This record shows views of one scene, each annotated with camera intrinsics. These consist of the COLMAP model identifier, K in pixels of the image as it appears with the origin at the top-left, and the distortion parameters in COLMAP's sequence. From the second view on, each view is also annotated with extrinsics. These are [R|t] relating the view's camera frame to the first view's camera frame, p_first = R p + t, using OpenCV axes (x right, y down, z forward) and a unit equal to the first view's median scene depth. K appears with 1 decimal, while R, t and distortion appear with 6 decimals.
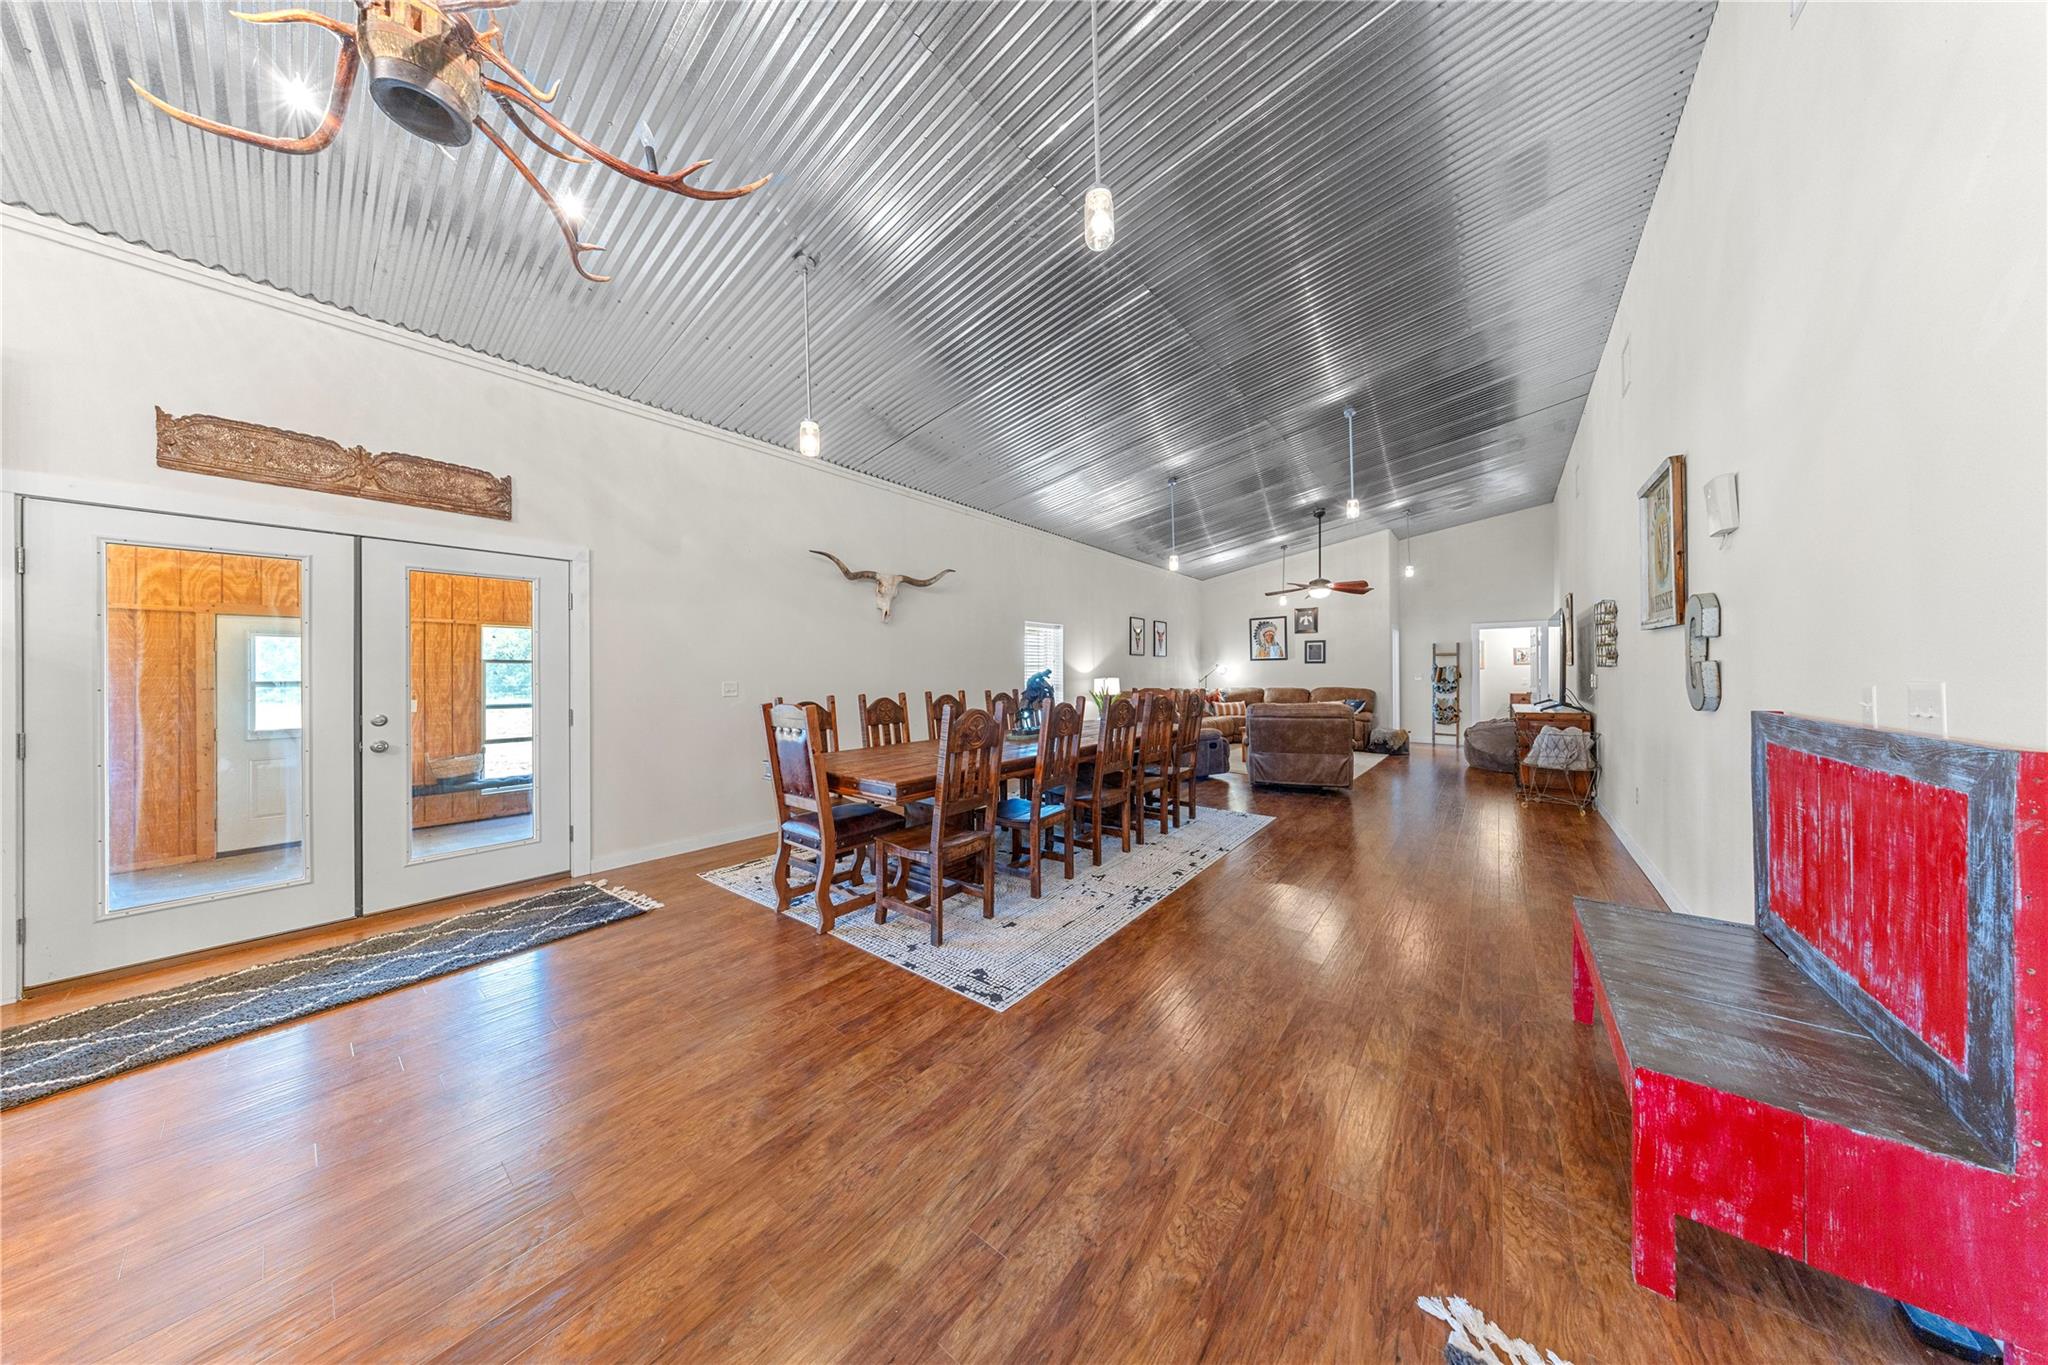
lens RADIAL K [[580.3, 0, 1035.0], [0, 580.3, 619.0], [0, 0, 1]] dist [0.000779, 0.000055]
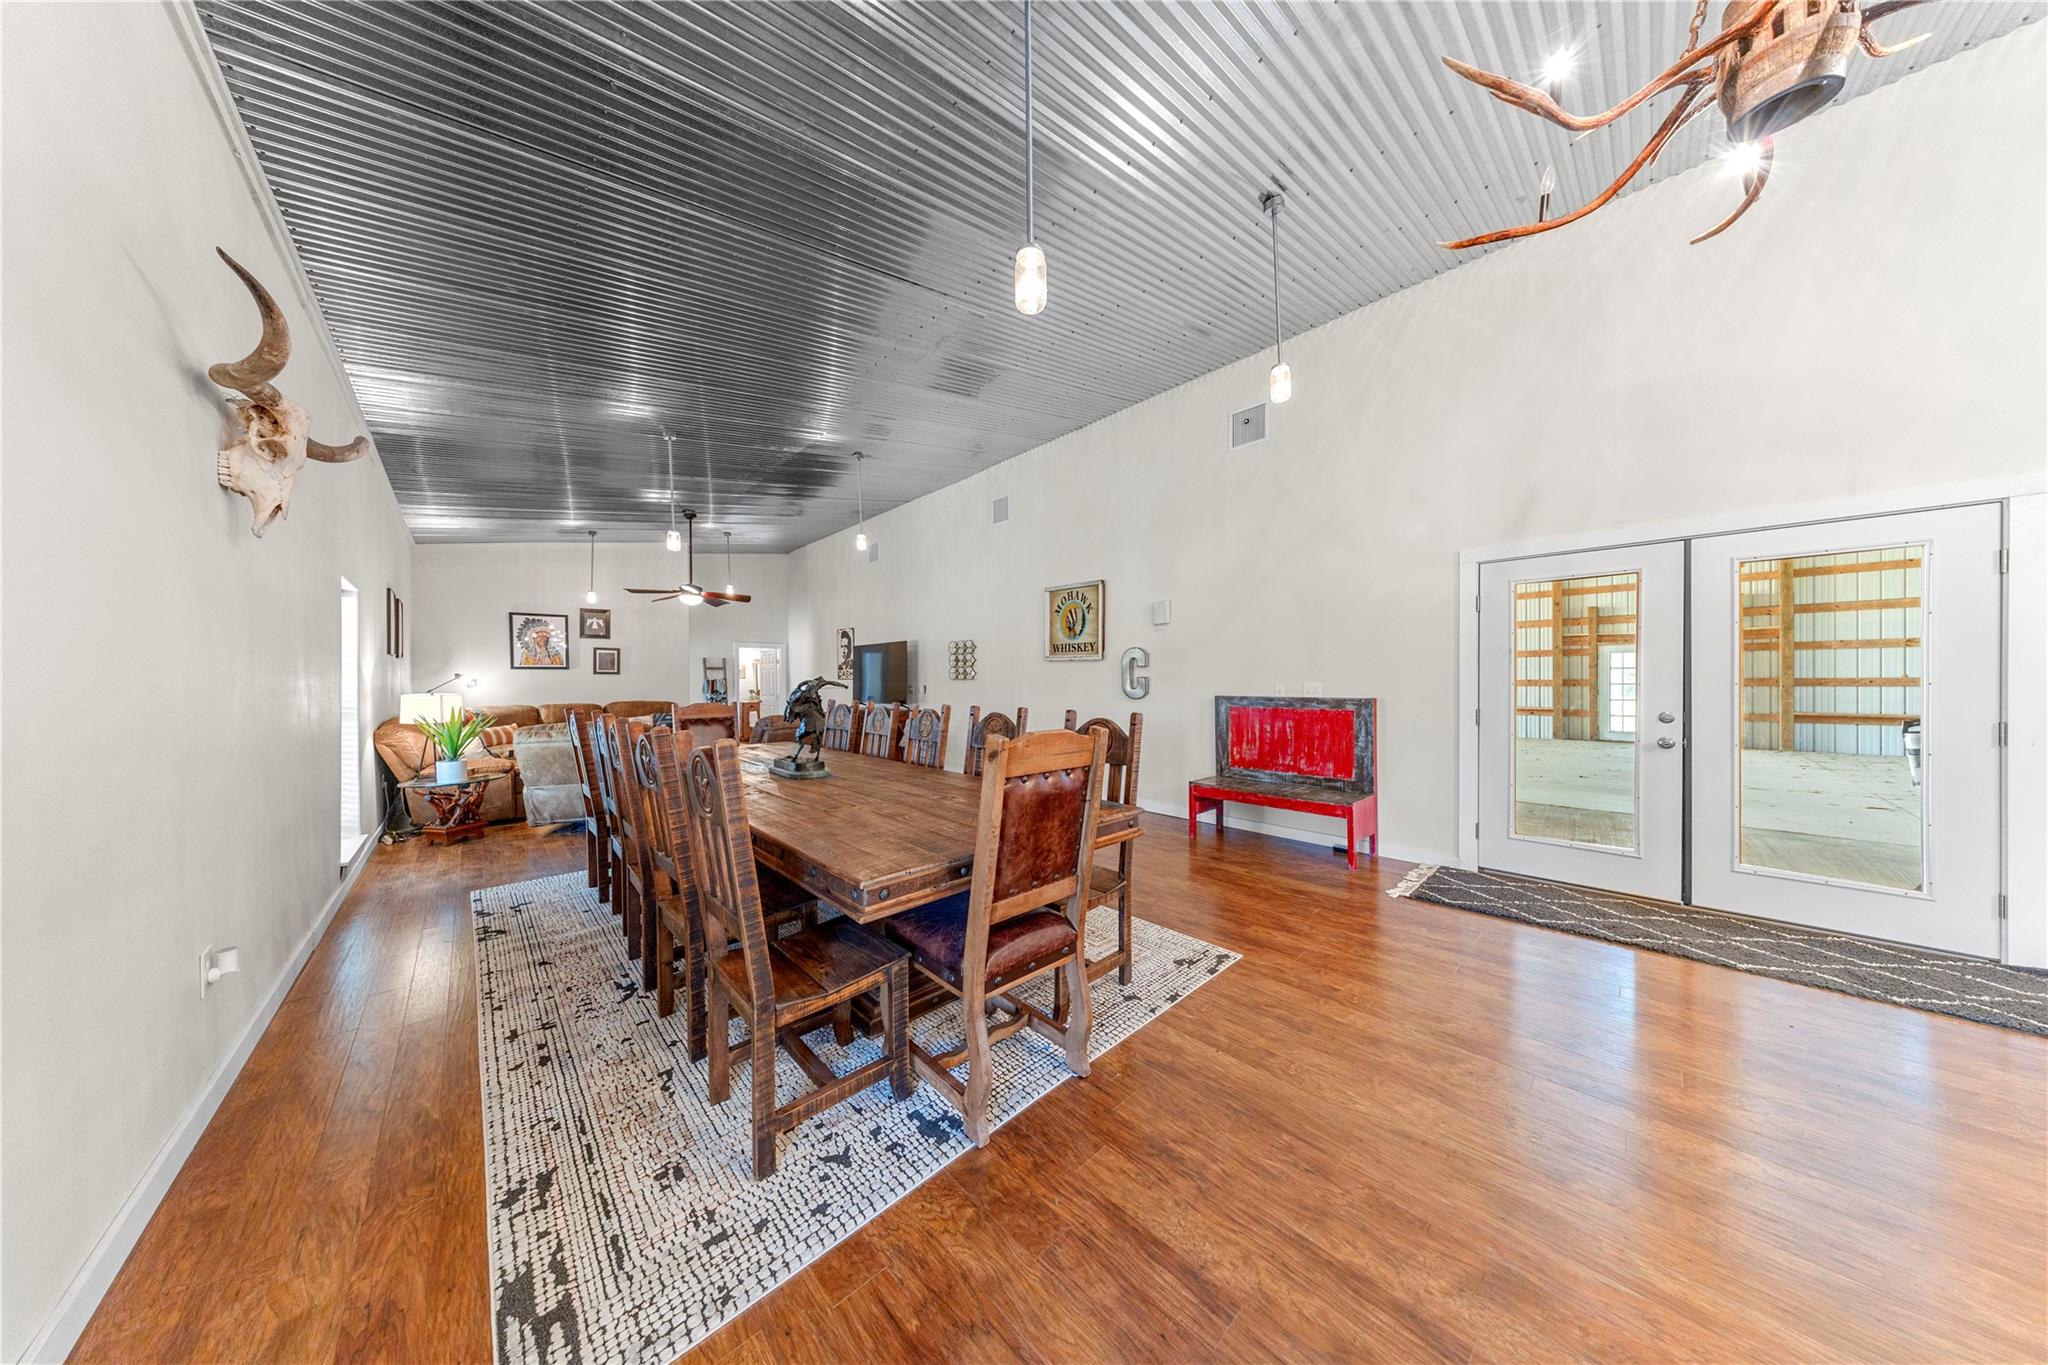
lens RADIAL K [[580.0, 0, 1024.0], [0, 580.0, 682.5], [0, 0, 1]] dist [0.000046, -0.000034]
pose [[0.168378, 0.003063, 0.985718, -0.853543], [-0.085851, 0.996241, 0.011569, 0.084256], [-0.981977, -0.086572, 0.168008, 0.829470]]
